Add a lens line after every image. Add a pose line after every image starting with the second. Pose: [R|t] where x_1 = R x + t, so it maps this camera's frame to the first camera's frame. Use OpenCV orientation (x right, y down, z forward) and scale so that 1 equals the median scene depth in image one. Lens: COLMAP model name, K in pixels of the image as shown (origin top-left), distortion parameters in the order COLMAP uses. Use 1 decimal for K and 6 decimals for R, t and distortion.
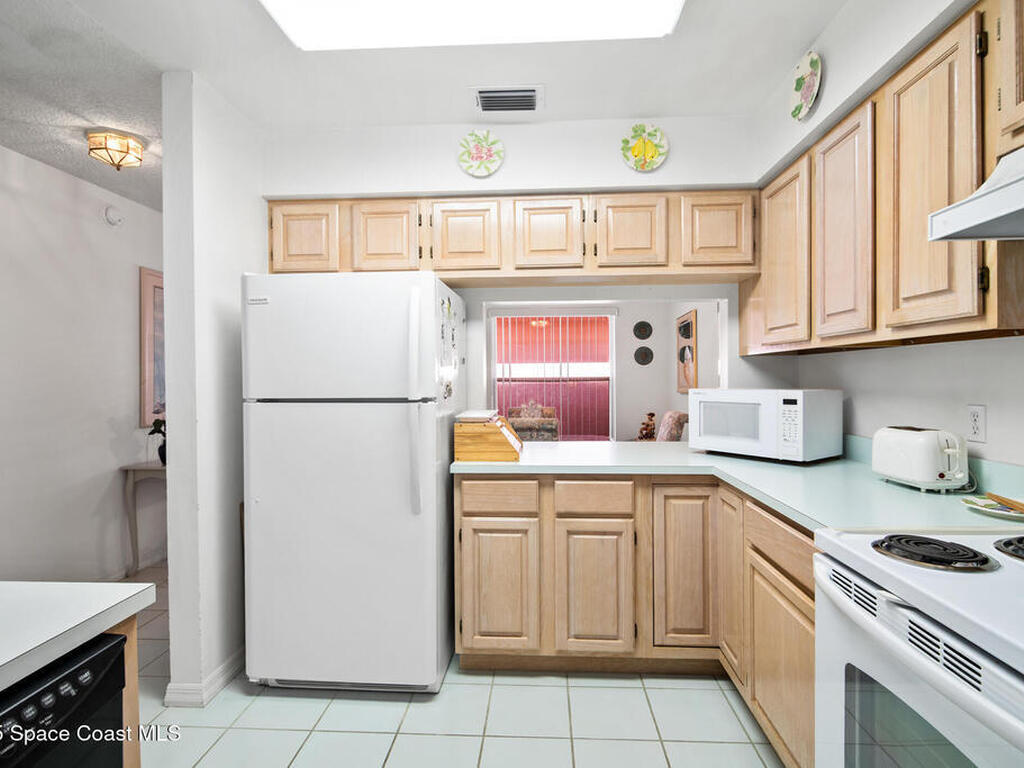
lens RADIAL K [[522.1, 0, 514.1], [0, 522.1, 382.5], [0, 0, 1]] dist [0.000238, -0.002456]
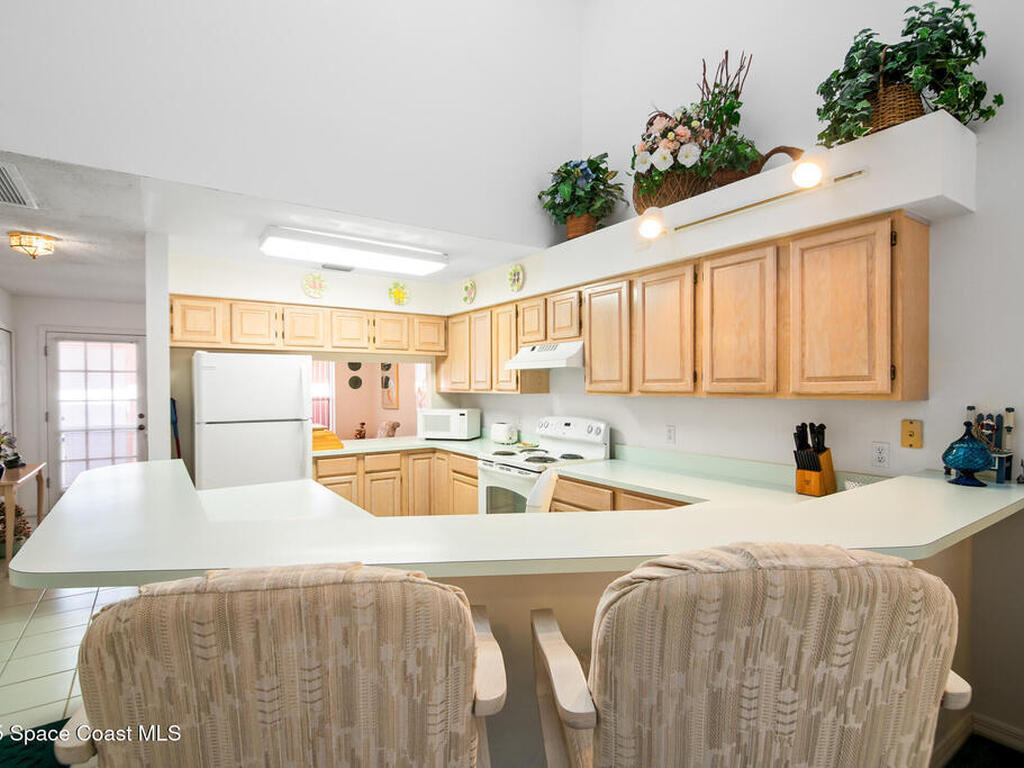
lens RADIAL K [[522.1, 0, 522.1], [0, 522.1, 394.1], [0, 0, 1]] dist [0.000238, -0.002456]
pose [[0.782289, -0.006919, 0.622878, -0.689883], [0.004128, 0.999974, 0.005923, -0.064328], [-0.622902, -0.002062, 0.782297, -0.963842]]
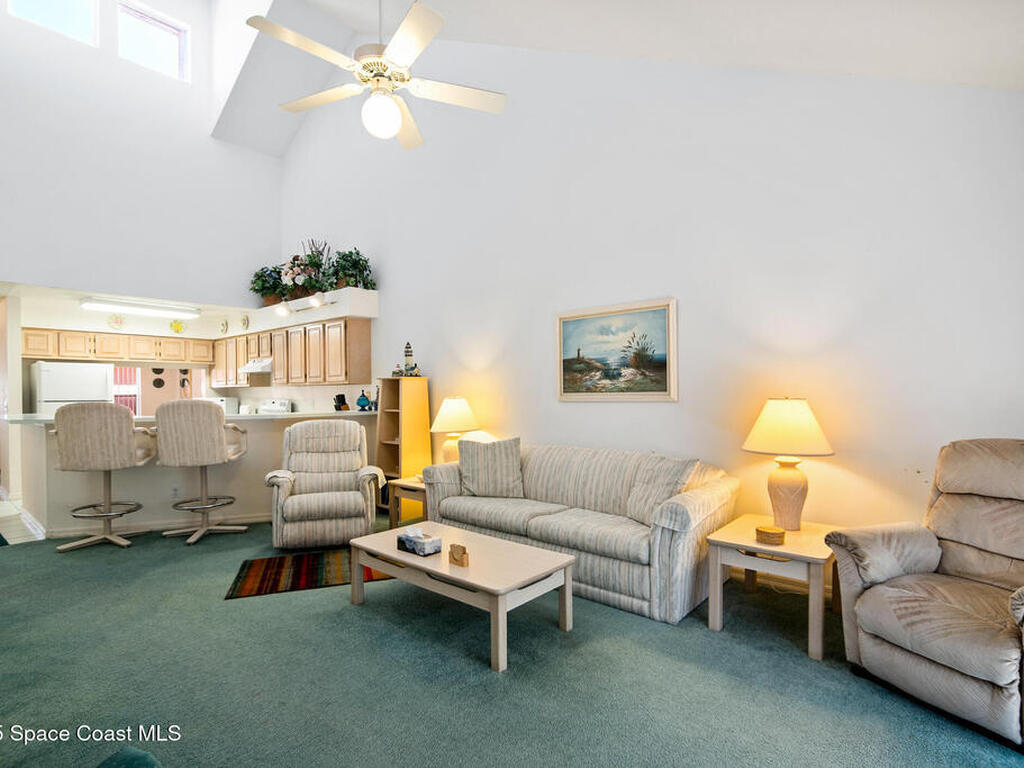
lens RADIAL K [[522.1, 0, 524.4], [0, 522.1, 399.2], [0, 0, 1]] dist [0.000238, -0.002456]
pose [[0.597935, -0.007281, 0.801512, -1.173517], [0.008848, 0.999958, 0.002483, 0.035110], [-0.801496, 0.005607, 0.597974, -2.948551]]
